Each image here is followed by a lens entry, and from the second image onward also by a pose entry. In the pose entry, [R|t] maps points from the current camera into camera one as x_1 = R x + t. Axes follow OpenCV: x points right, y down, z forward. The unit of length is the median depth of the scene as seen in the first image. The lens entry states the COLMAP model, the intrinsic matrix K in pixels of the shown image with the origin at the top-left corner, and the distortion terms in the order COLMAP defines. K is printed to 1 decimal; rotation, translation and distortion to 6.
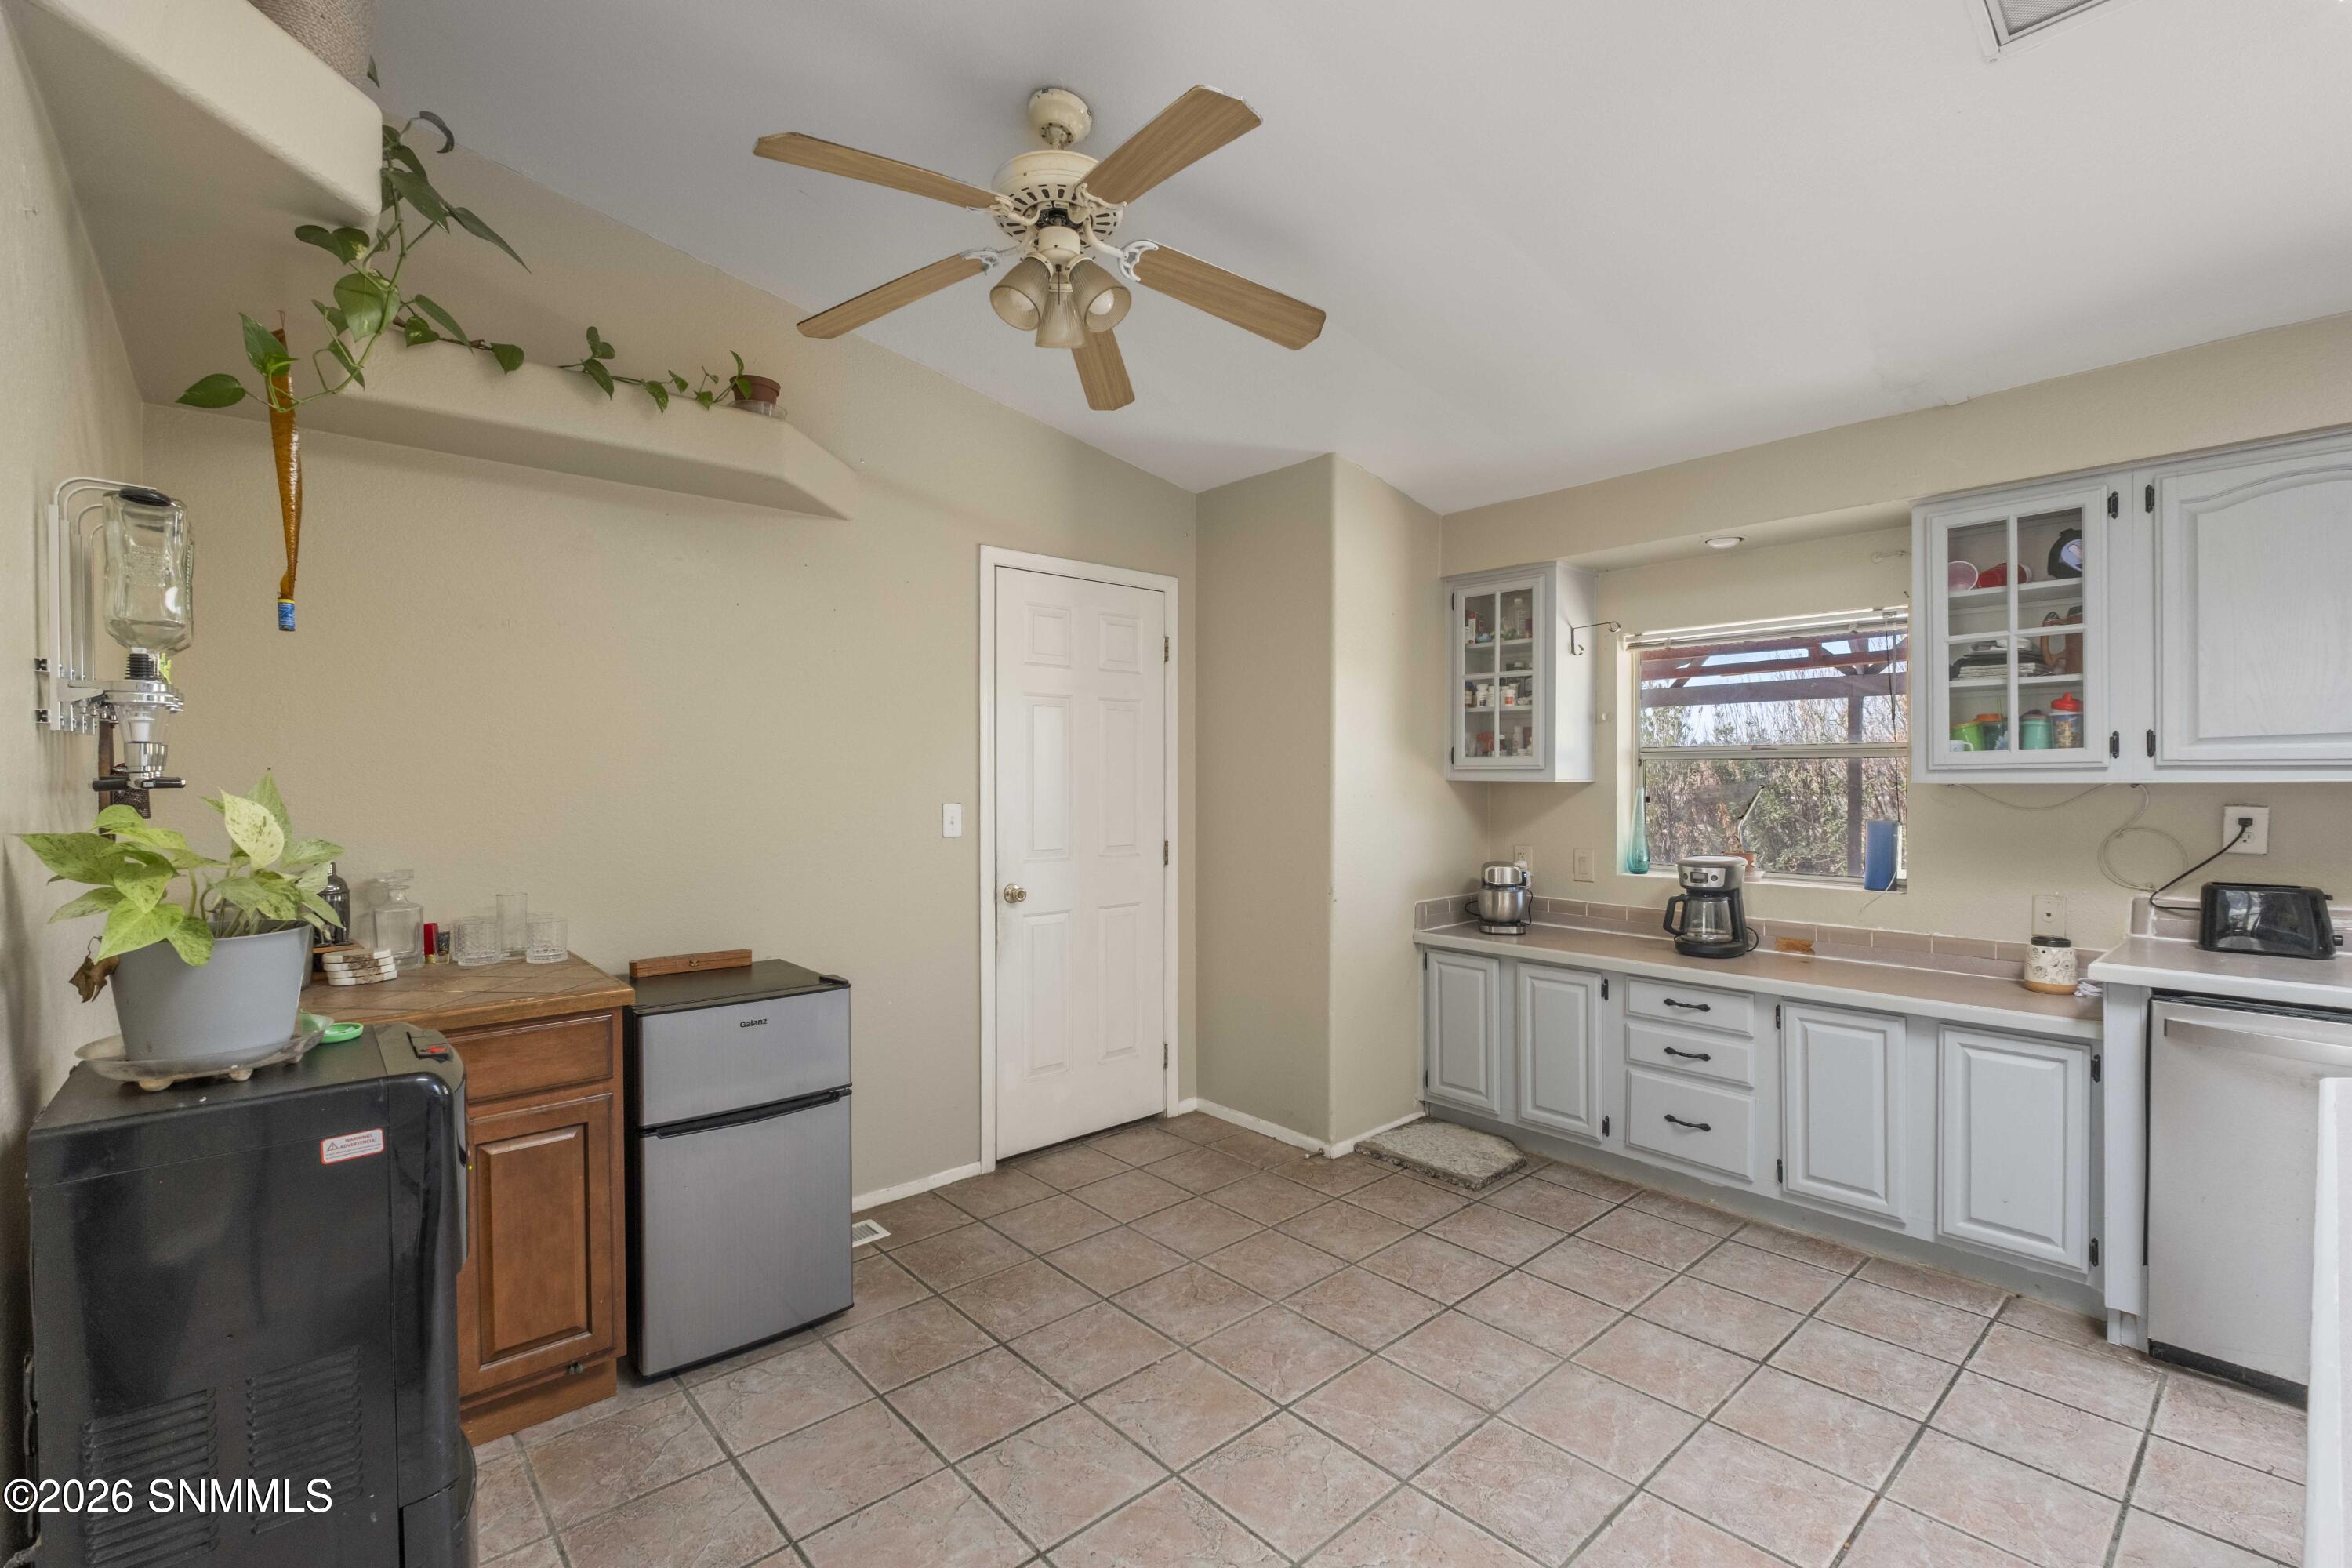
lens RADIAL K [[1011.6, 0, 1173.8], [0, 1011.6, 774.5], [0, 0, 1]] dist [-0.002396, -0.000572]
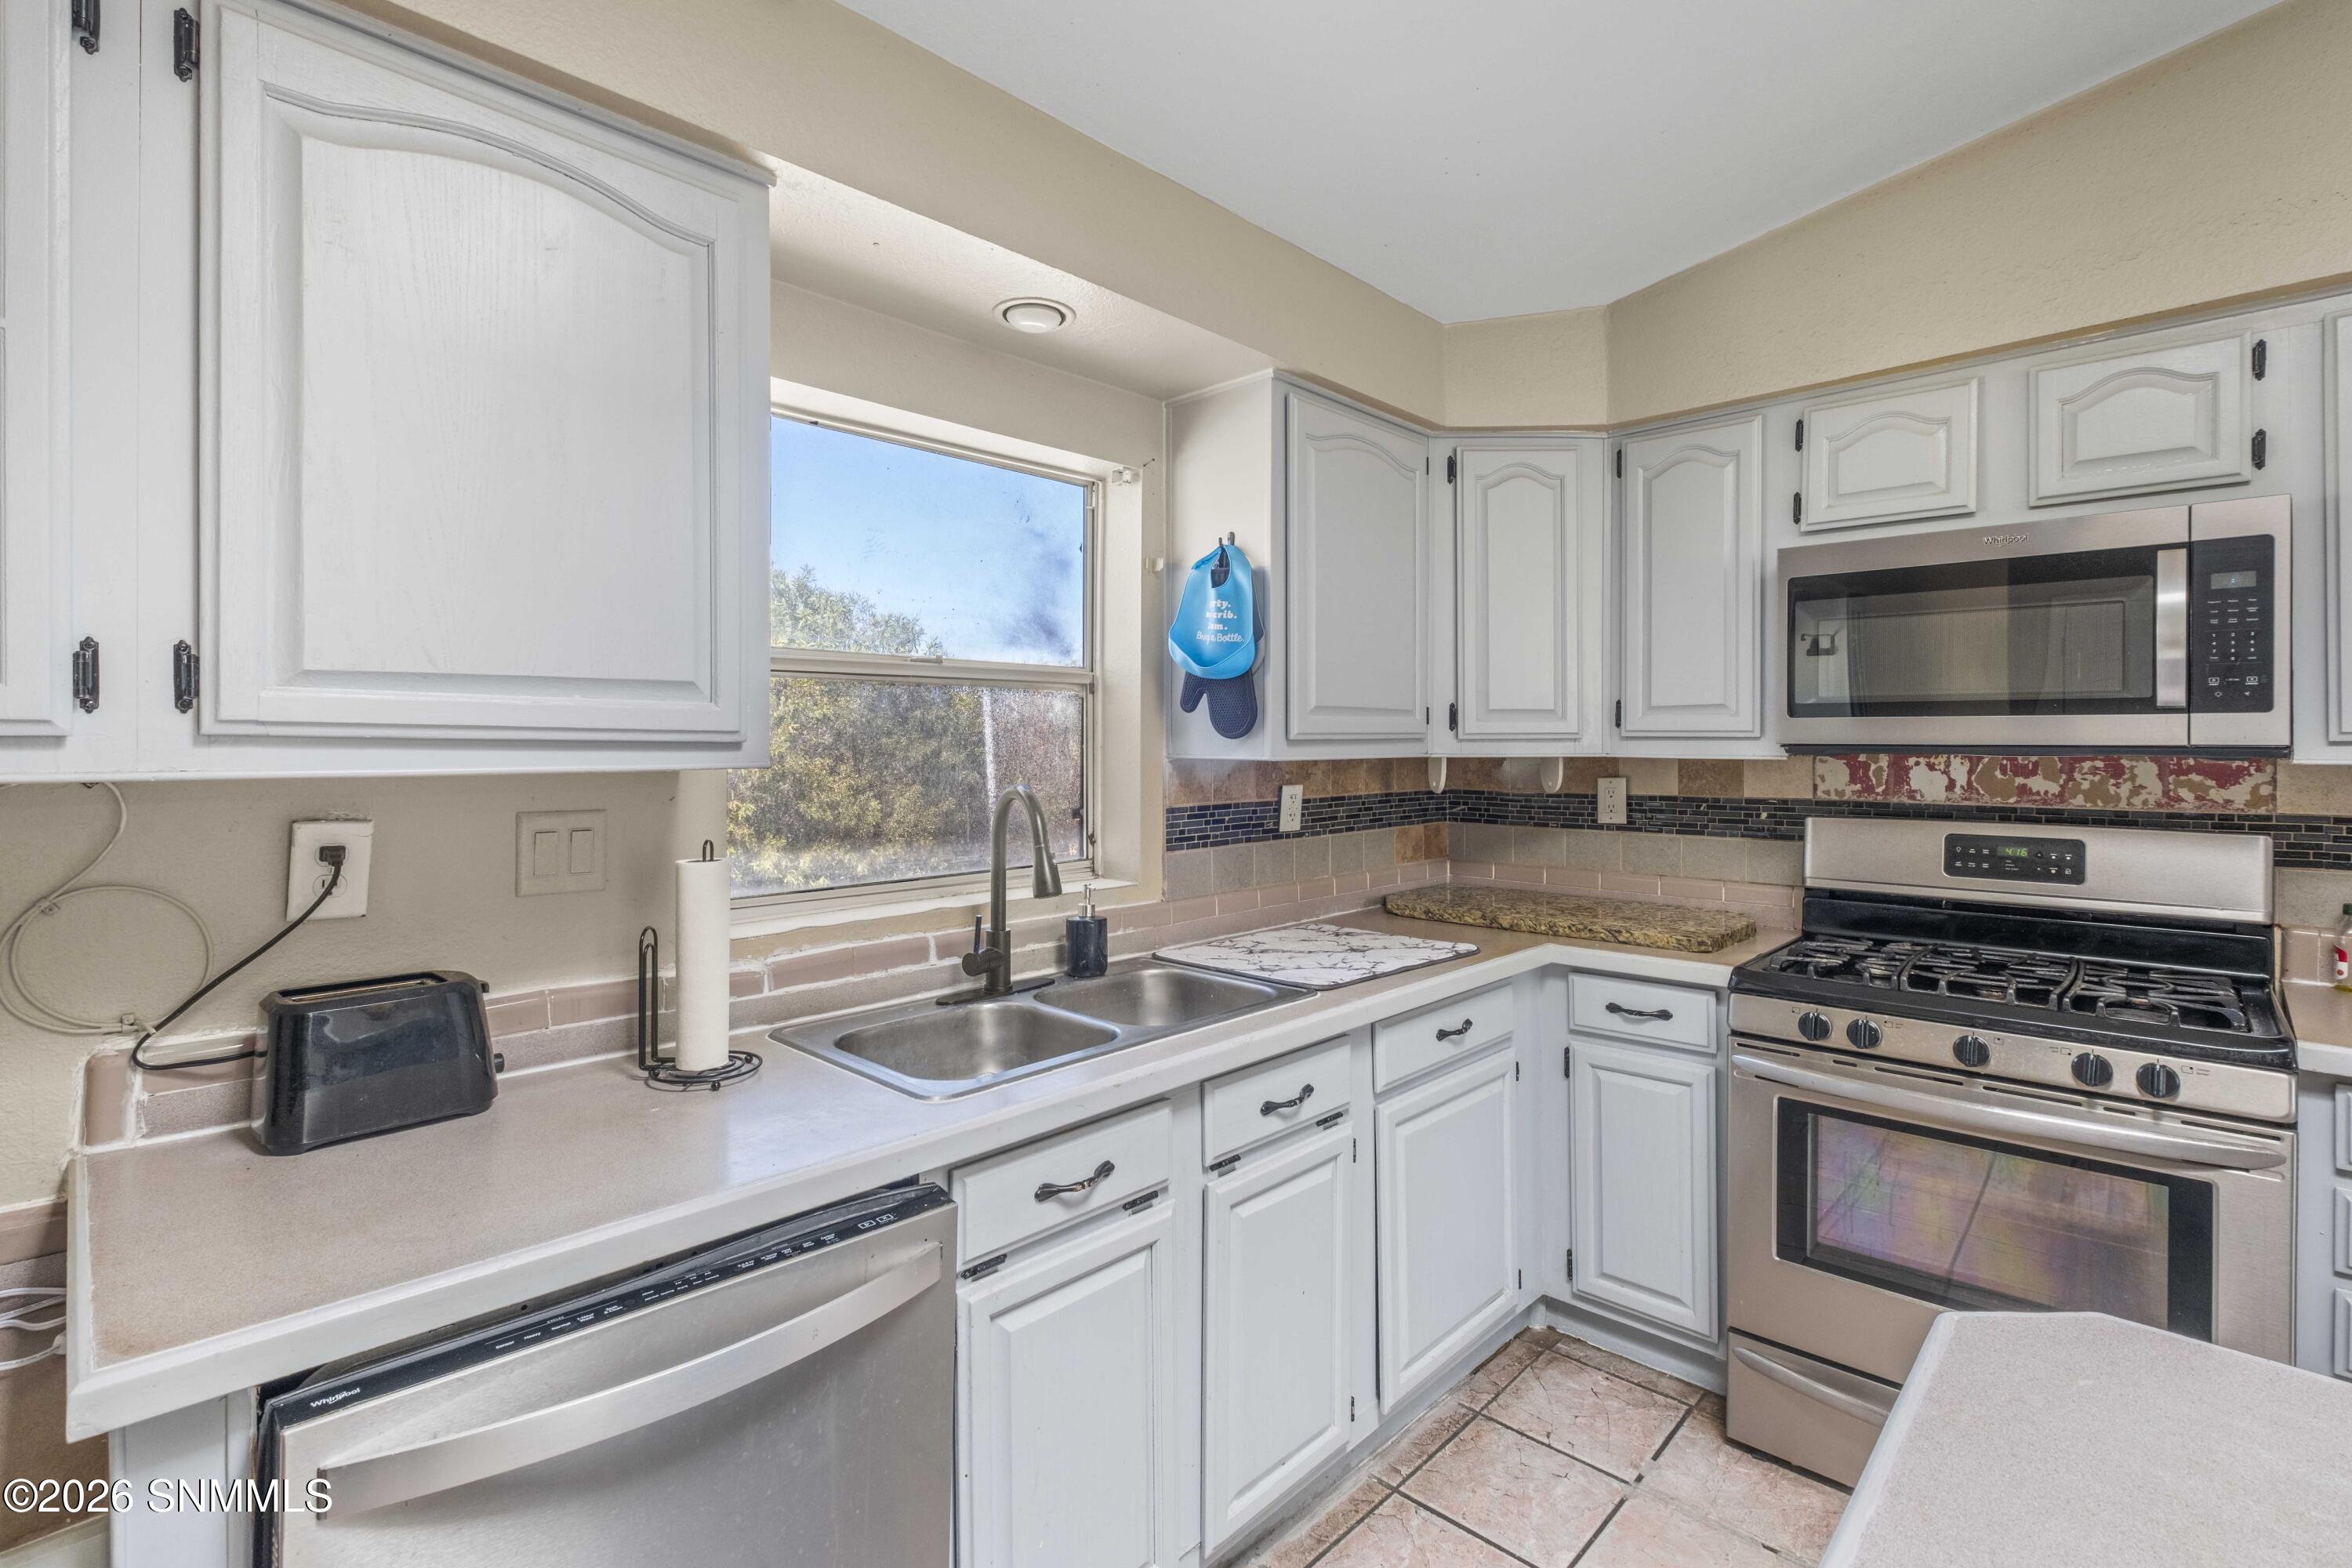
lens RADIAL K [[1079.3, 0, 1176.6], [0, 1079.3, 753.6], [0, 0, 1]] dist [0.000691, 0.000307]
pose [[-0.085064, 0.002330, 0.996373, 0.511886], [-0.001226, 0.999996, -0.002443, -0.000778], [-0.996375, -0.001429, -0.085061, 0.642406]]
